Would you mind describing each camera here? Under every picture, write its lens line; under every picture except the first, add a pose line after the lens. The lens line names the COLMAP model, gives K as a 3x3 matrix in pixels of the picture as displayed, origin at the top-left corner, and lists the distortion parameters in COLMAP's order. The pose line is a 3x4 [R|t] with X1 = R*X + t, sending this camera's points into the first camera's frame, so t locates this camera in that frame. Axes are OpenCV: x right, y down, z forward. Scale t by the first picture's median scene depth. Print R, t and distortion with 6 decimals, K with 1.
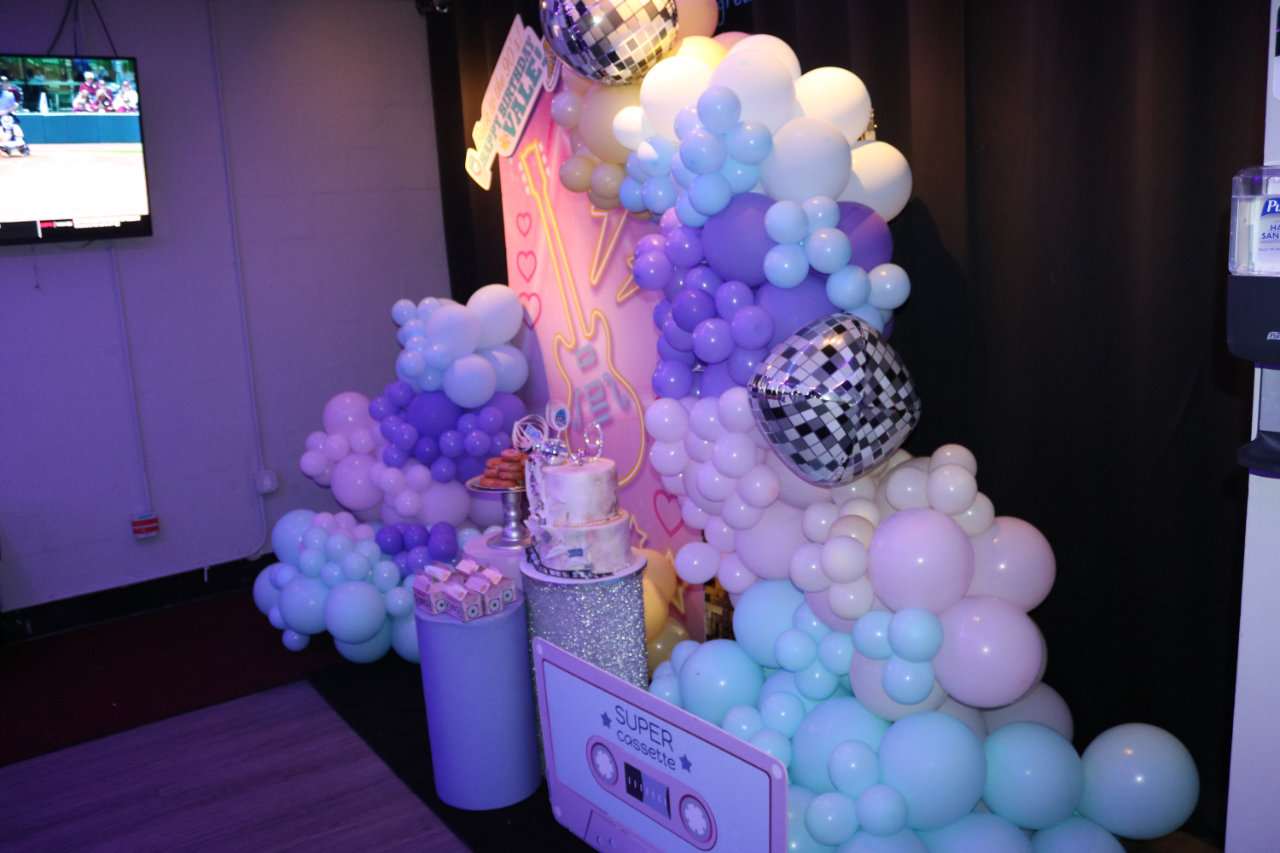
lens RADIAL K [[1105.0, 0, 640.3], [0, 1105.0, 431.0], [0, 0, 1]] dist [-0.181334, 0.182629]
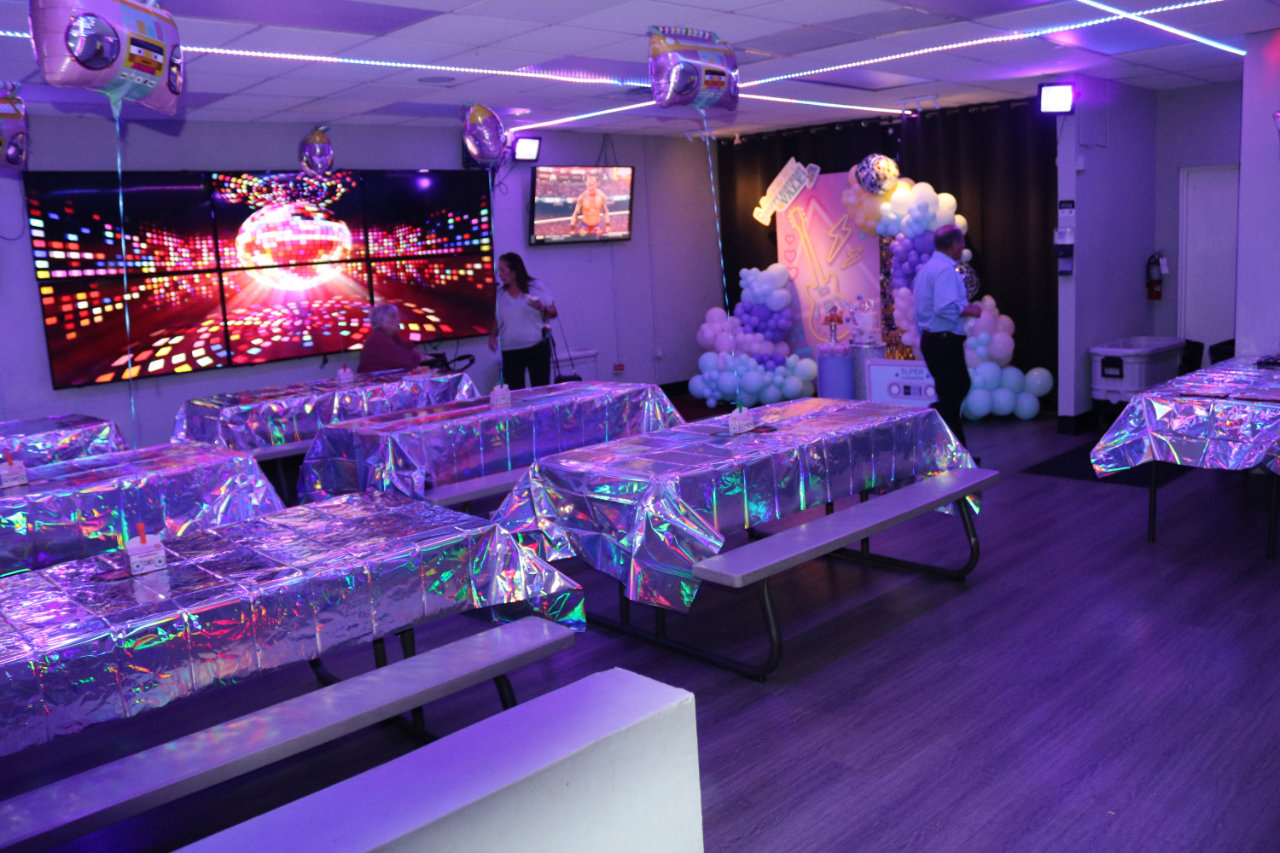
lens RADIAL K [[1105.0, 0, 640.3], [0, 1105.0, 431.0], [0, 0, 1]] dist [-0.181334, 0.182629]
pose [[0.991334, -0.015370, 0.130465, -0.811034], [0.019132, 0.999435, -0.027636, 0.323511], [-0.129966, 0.029892, 0.991068, -1.477188]]
